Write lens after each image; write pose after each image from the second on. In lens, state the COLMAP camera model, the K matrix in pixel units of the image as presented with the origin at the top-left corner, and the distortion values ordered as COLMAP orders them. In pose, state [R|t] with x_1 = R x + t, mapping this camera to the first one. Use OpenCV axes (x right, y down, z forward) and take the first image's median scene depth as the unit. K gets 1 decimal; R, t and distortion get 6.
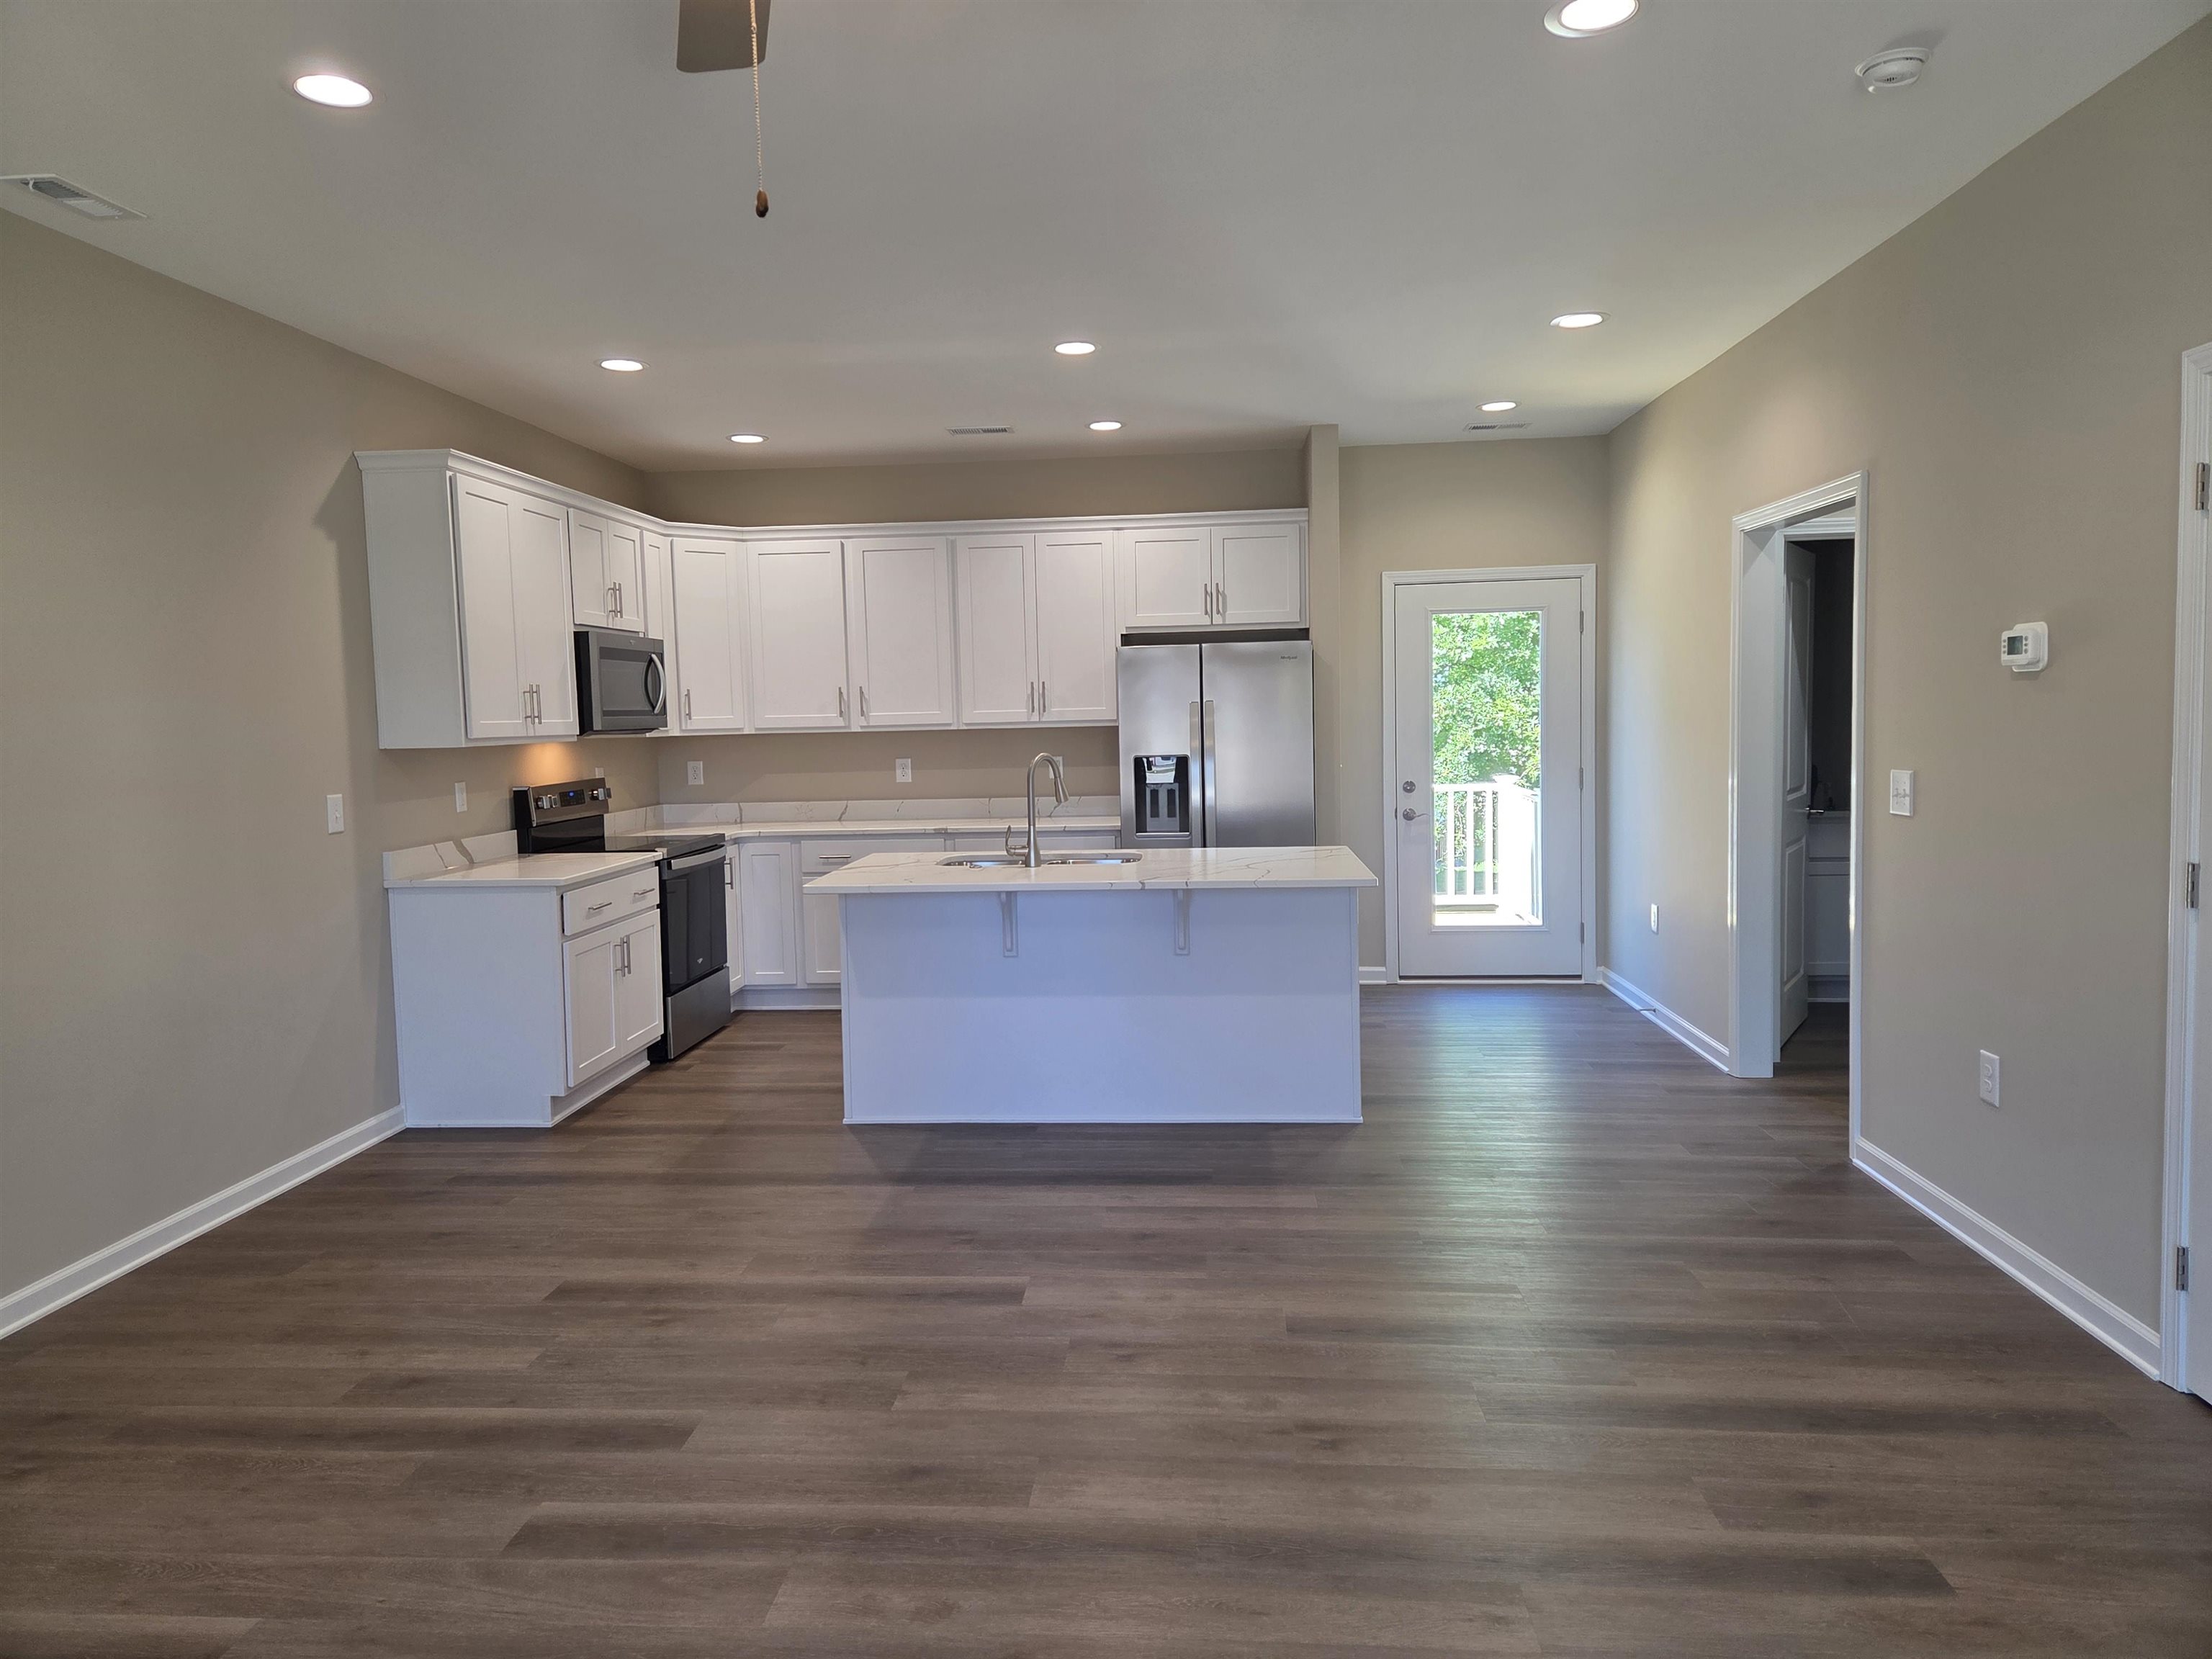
lens RADIAL K [[1481.8, 0, 1109.1], [0, 1481.8, 819.3], [0, 0, 1]] dist [0.074047, -0.060363]
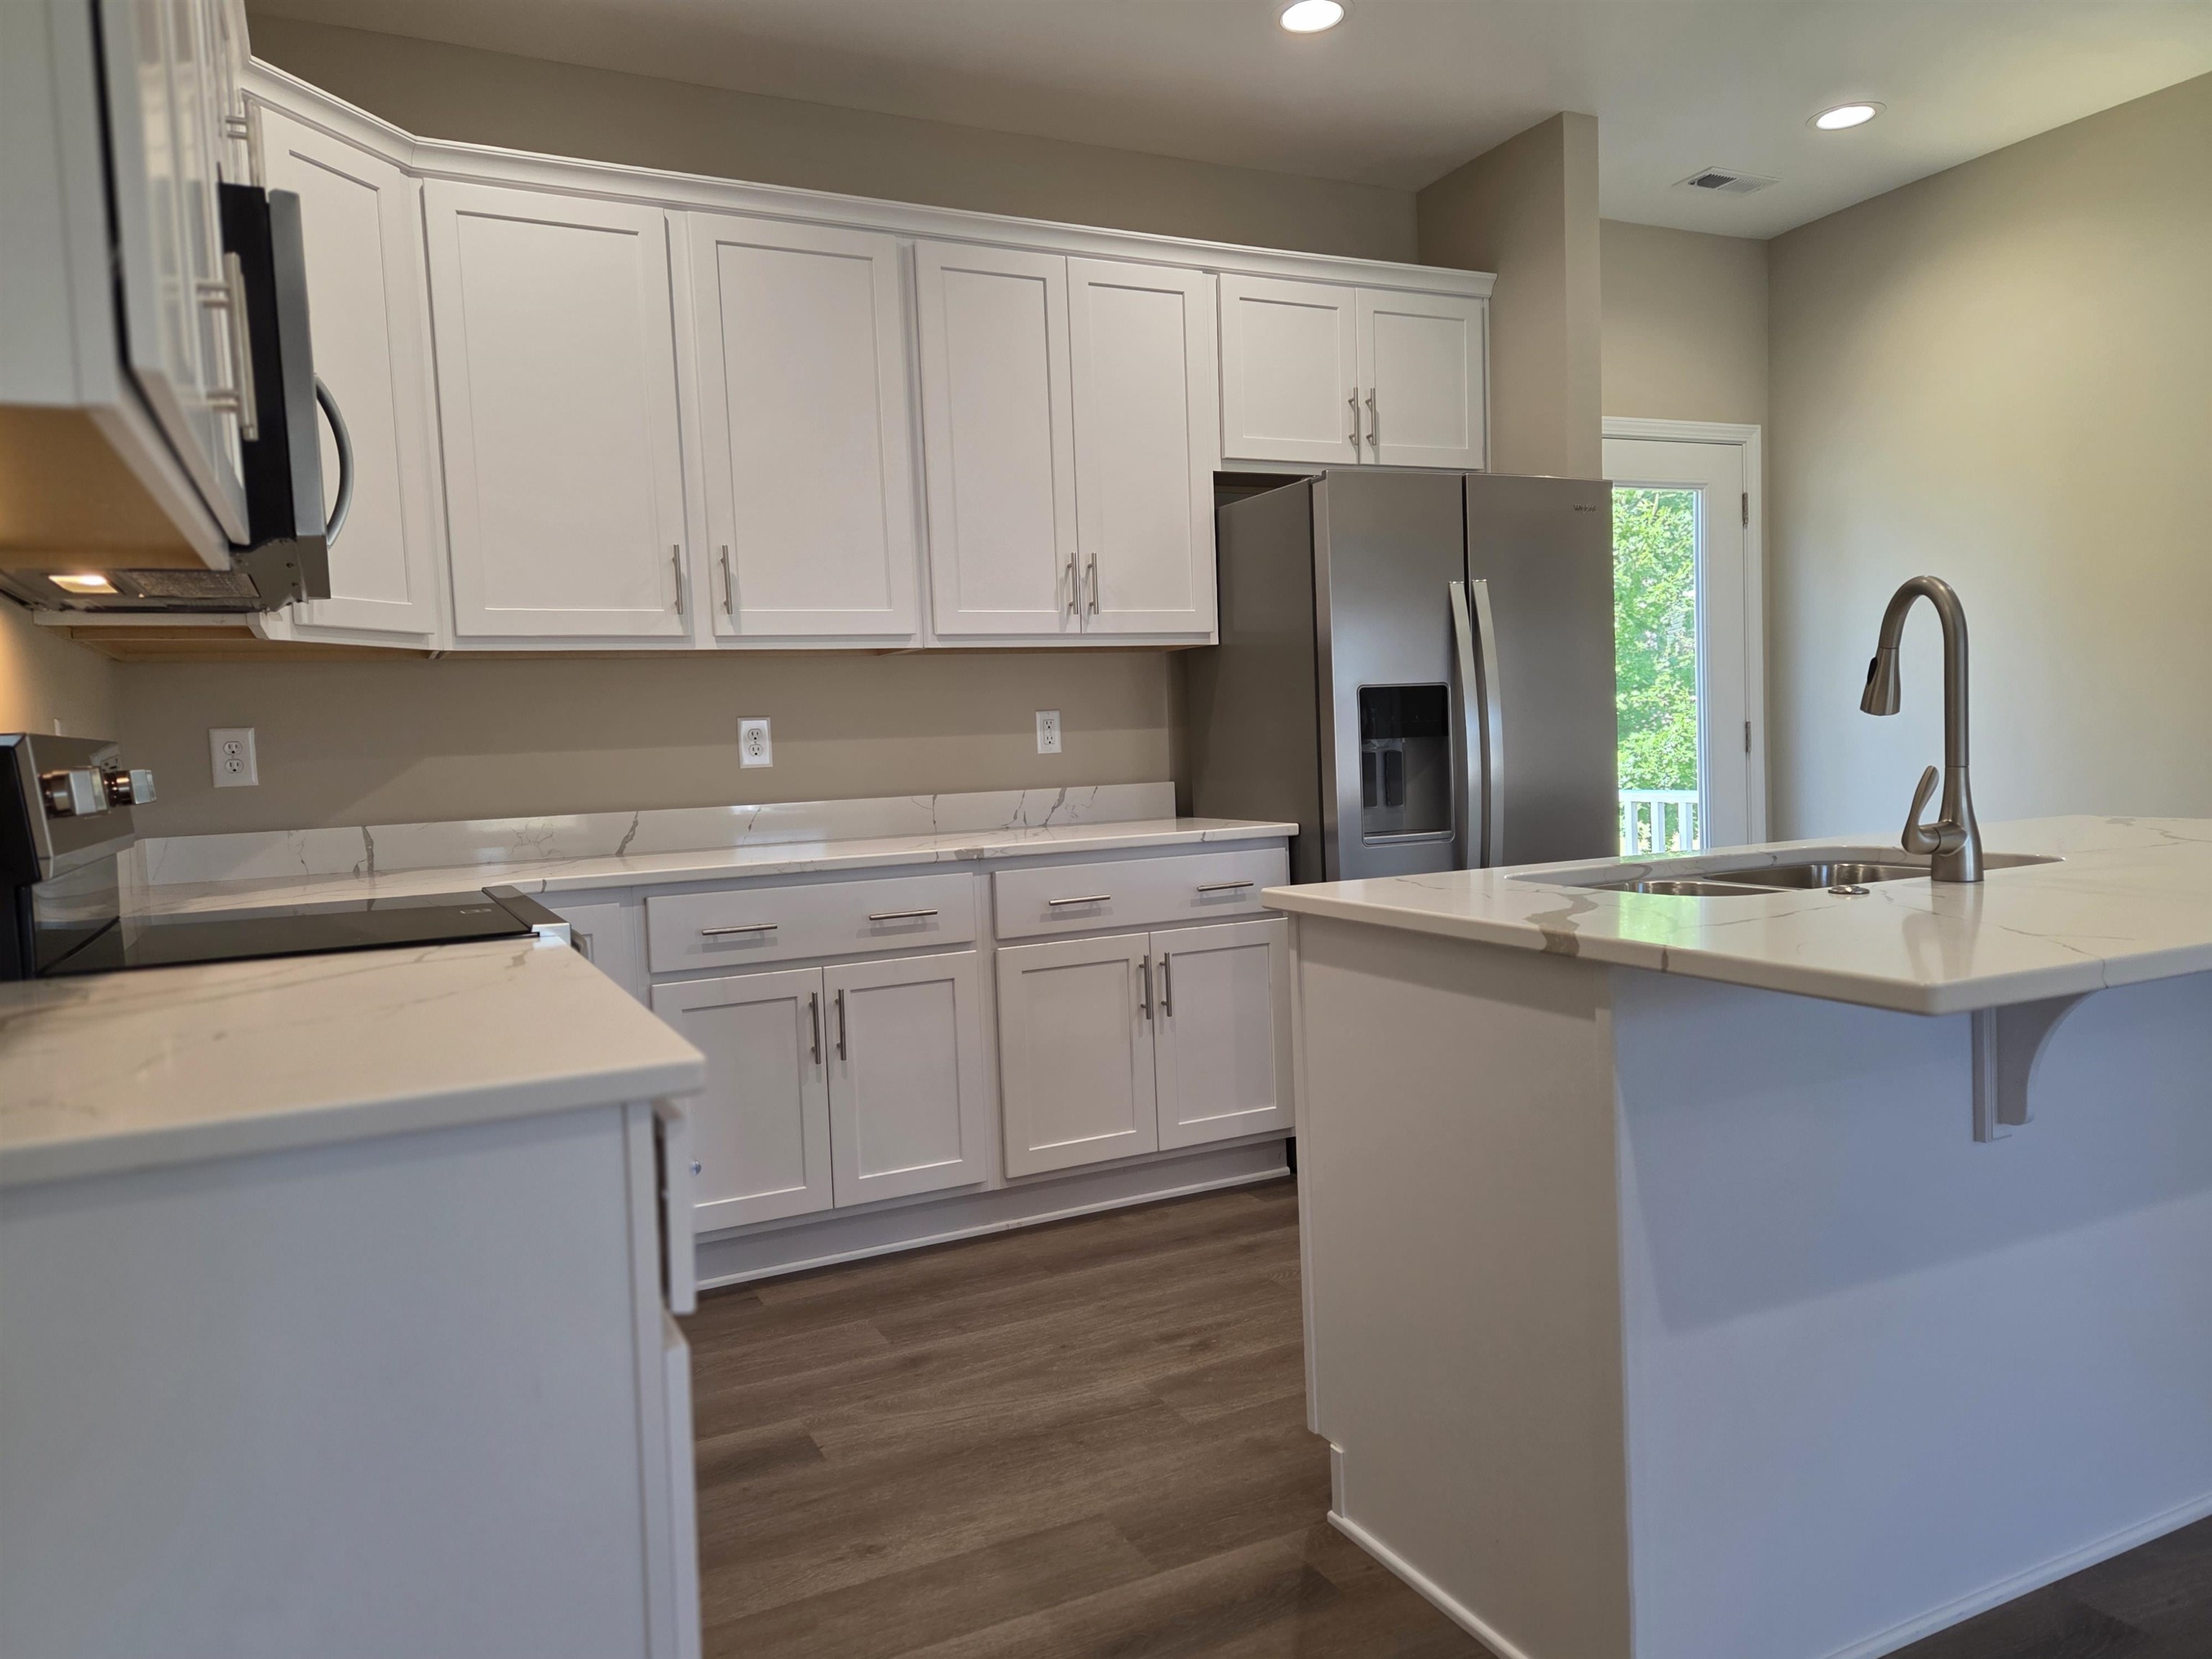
lens RADIAL K [[1481.8, 0, 1089.3], [0, 1481.8, 819.0], [0, 0, 1]] dist [0.074047, -0.060363]
pose [[0.863352, -0.038954, 0.503097, -0.307421], [0.058421, 0.998028, -0.022980, 0.009182], [-0.501209, 0.049231, 0.863924, 0.574392]]
